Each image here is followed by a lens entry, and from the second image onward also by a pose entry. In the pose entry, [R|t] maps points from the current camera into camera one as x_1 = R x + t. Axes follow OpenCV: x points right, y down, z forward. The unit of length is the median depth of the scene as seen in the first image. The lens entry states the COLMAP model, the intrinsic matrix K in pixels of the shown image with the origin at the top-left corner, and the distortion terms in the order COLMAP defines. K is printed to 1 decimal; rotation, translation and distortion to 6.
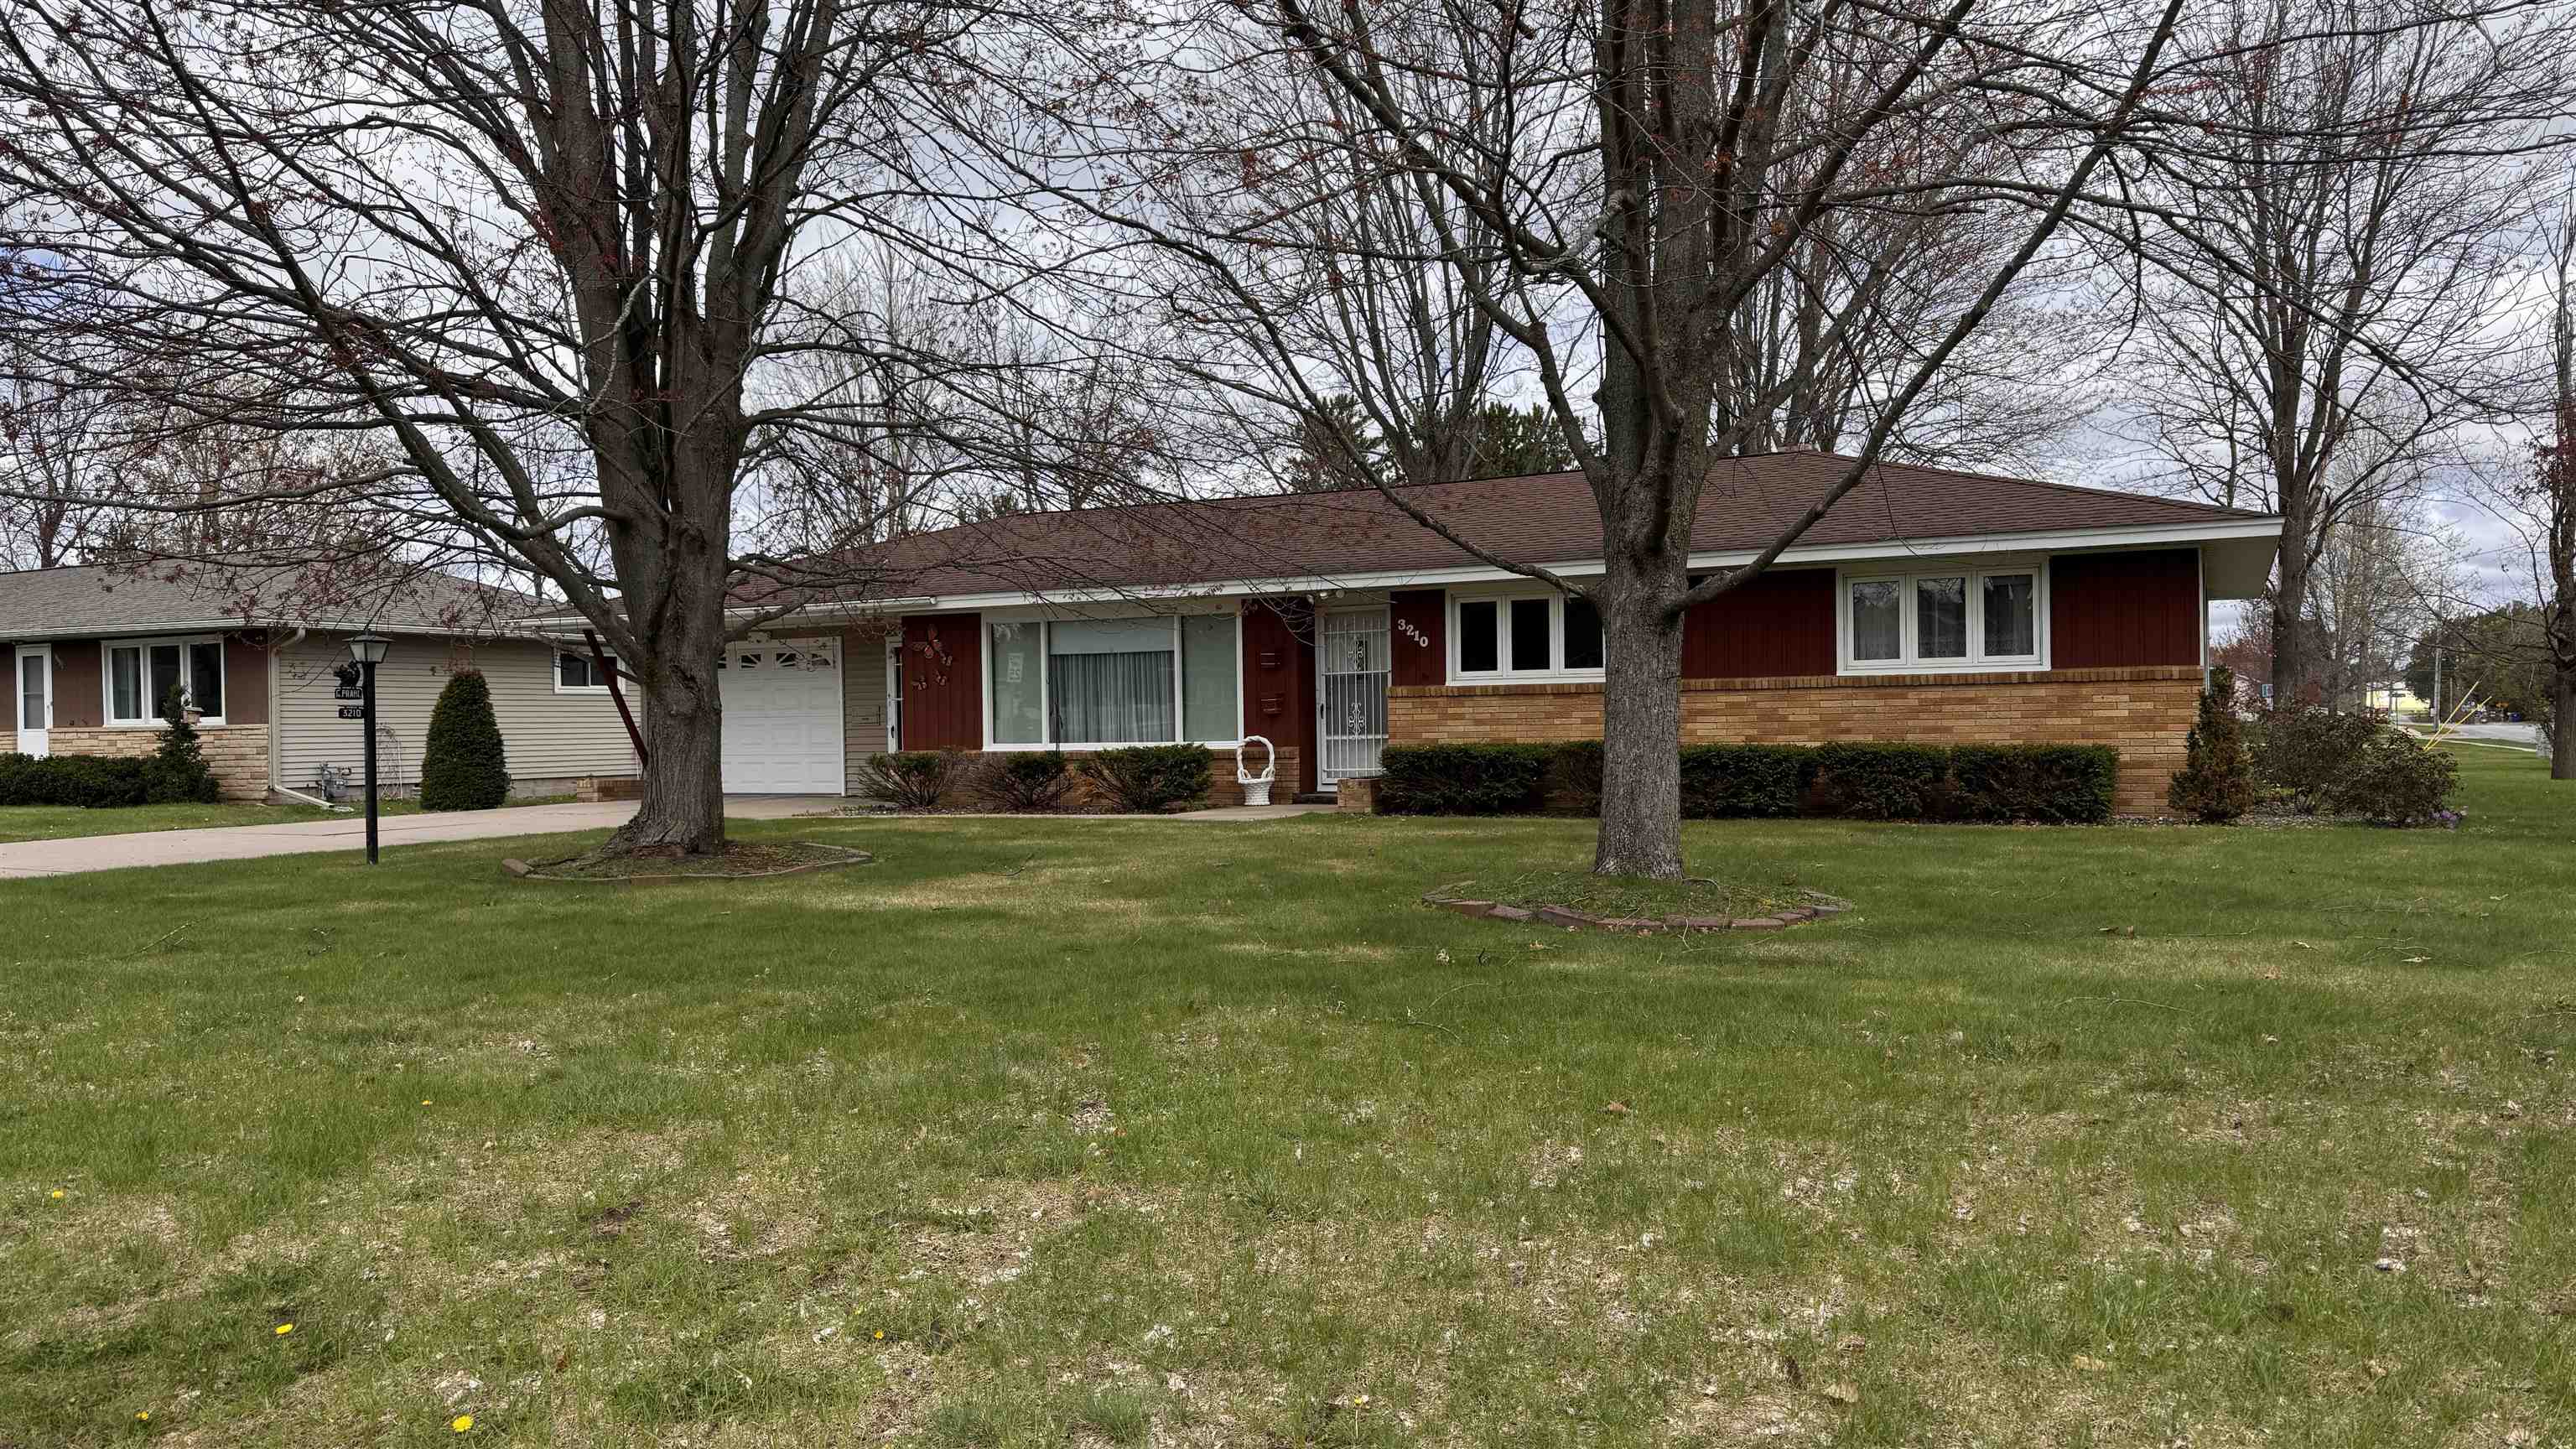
lens RADIAL K [[1759.5, 0, 1288.0], [0, 1759.5, 724.5], [0, 0, 1]] dist [0.091923, 0.000597]
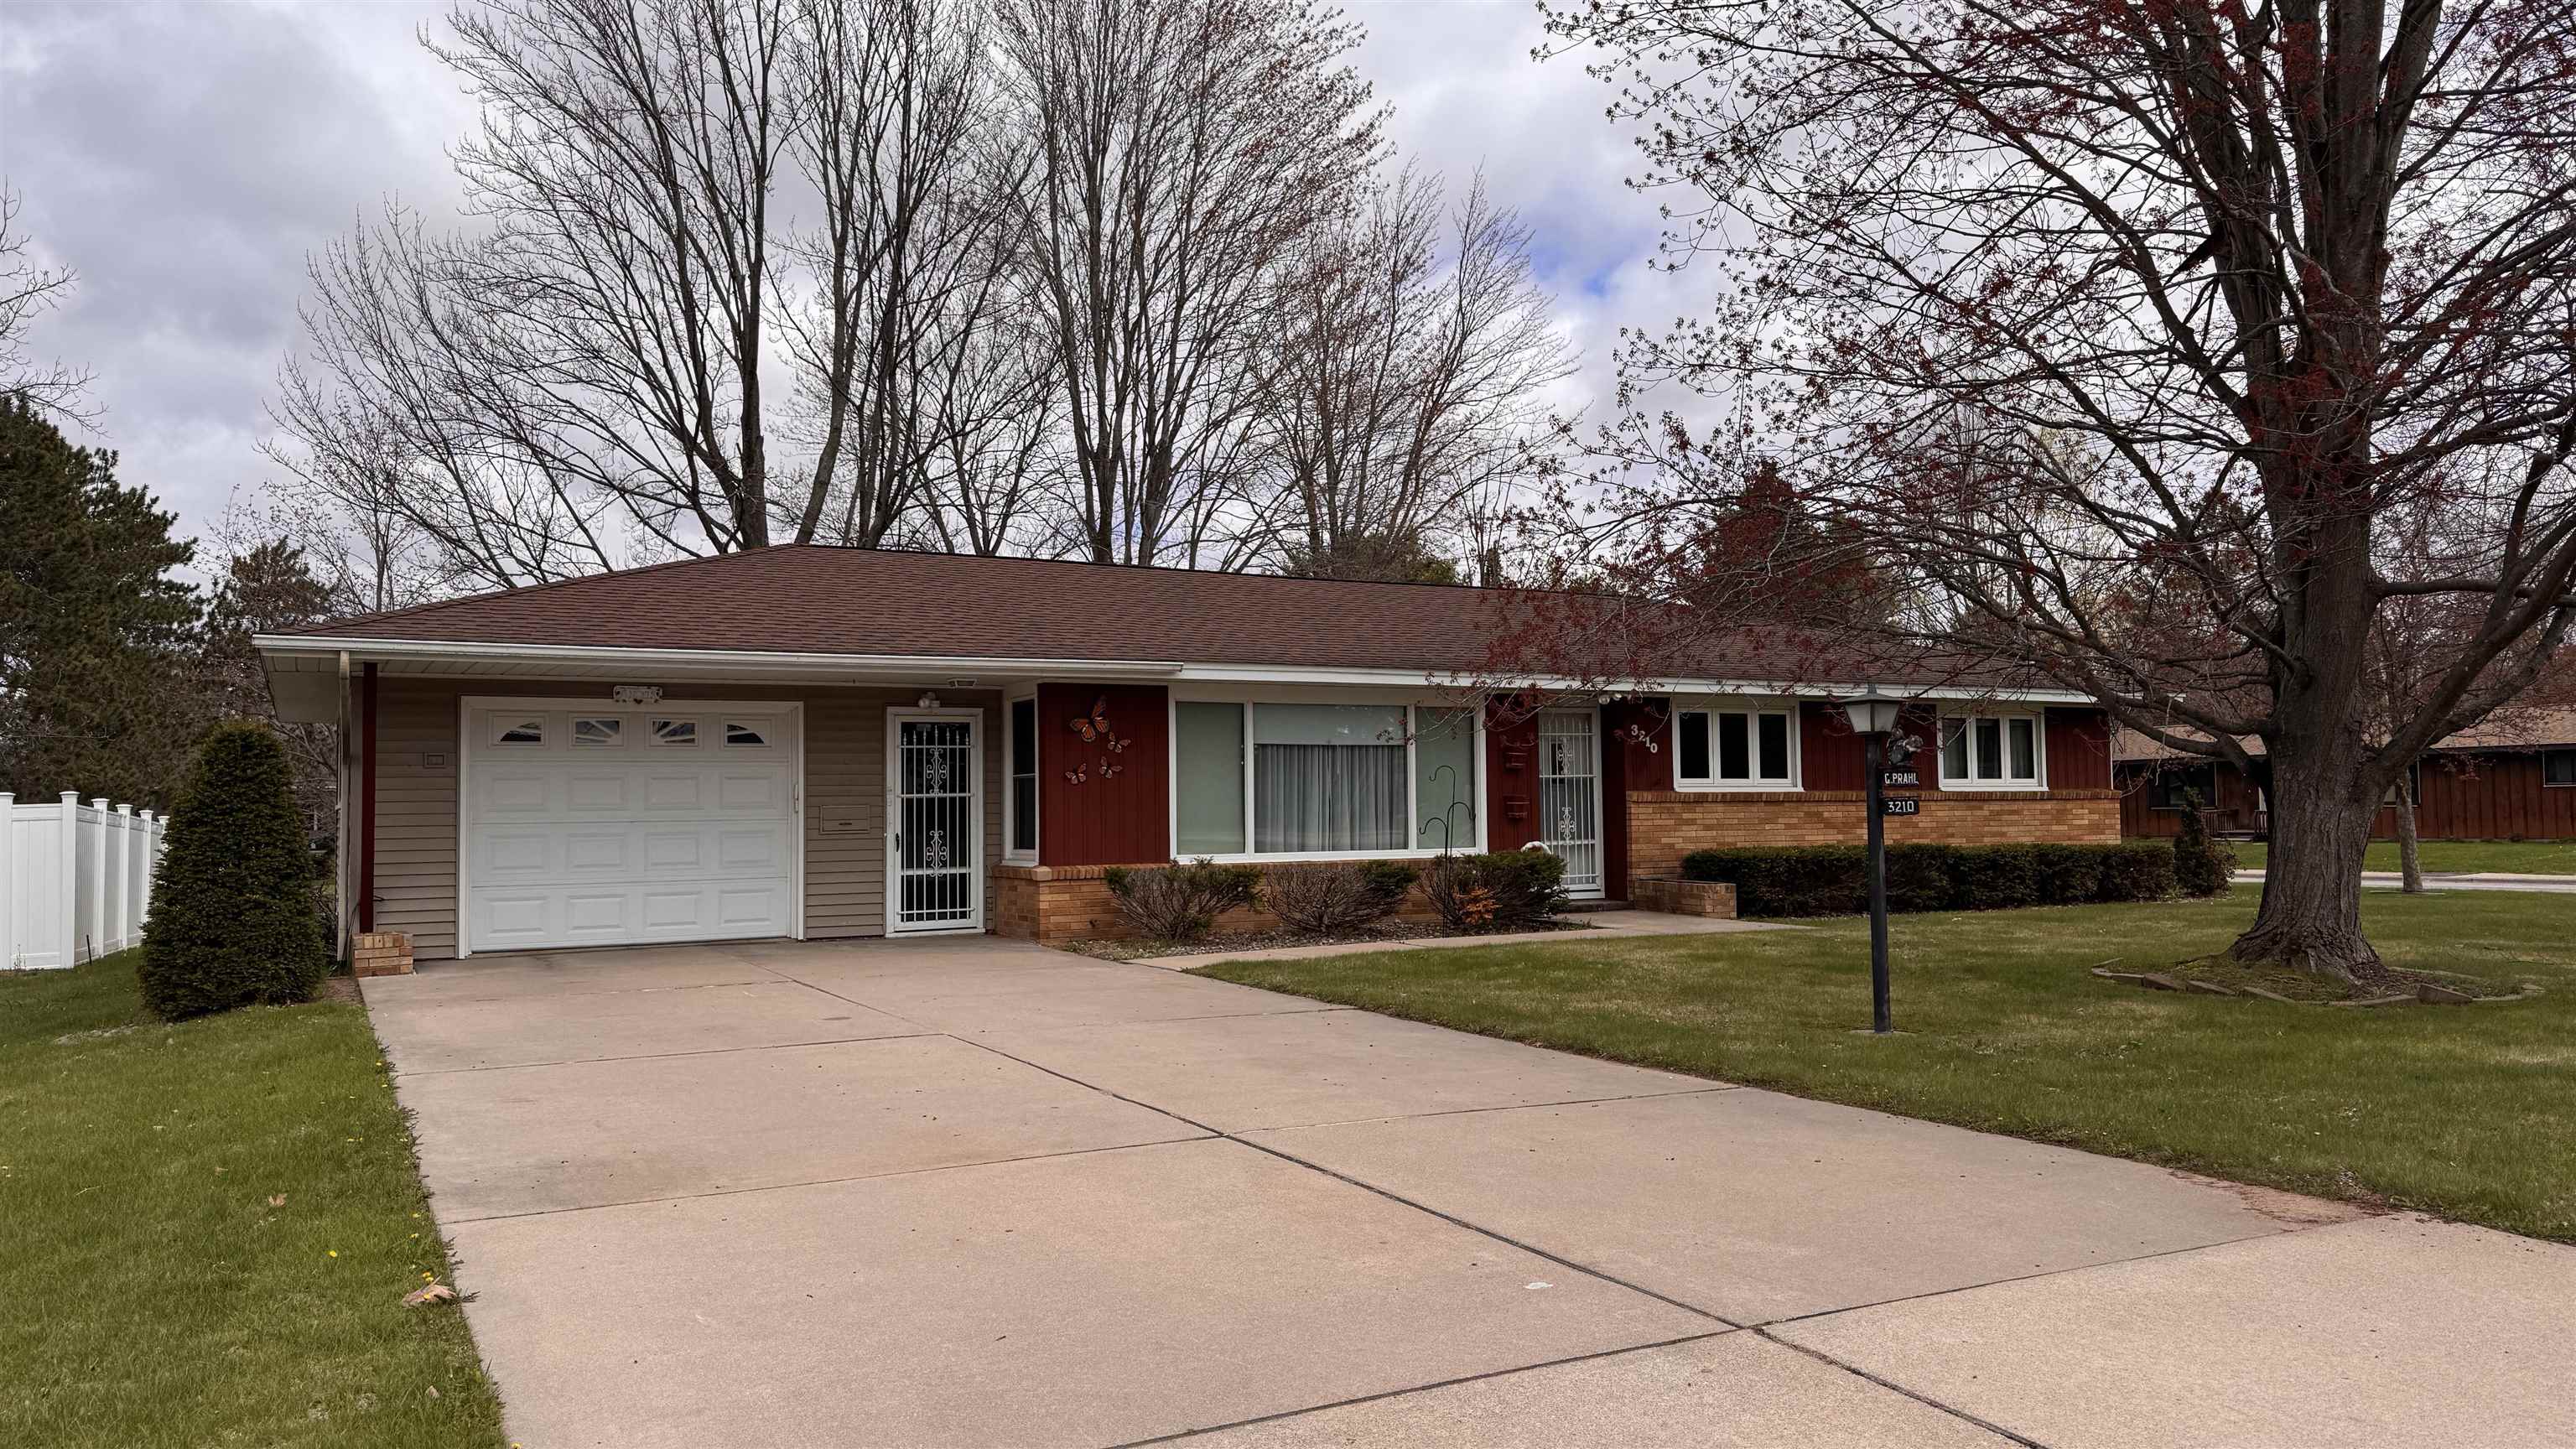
lens RADIAL K [[1759.5, 0, 1288.0], [0, 1759.5, 724.5], [0, 0, 1]] dist [0.091923, 0.000597]
pose [[0.579038, 0.053444, 0.813547, -0.896874], [0.007805, 0.997440, -0.071080, 0.010473], [-0.815263, 0.047508, 0.577138, 0.594076]]
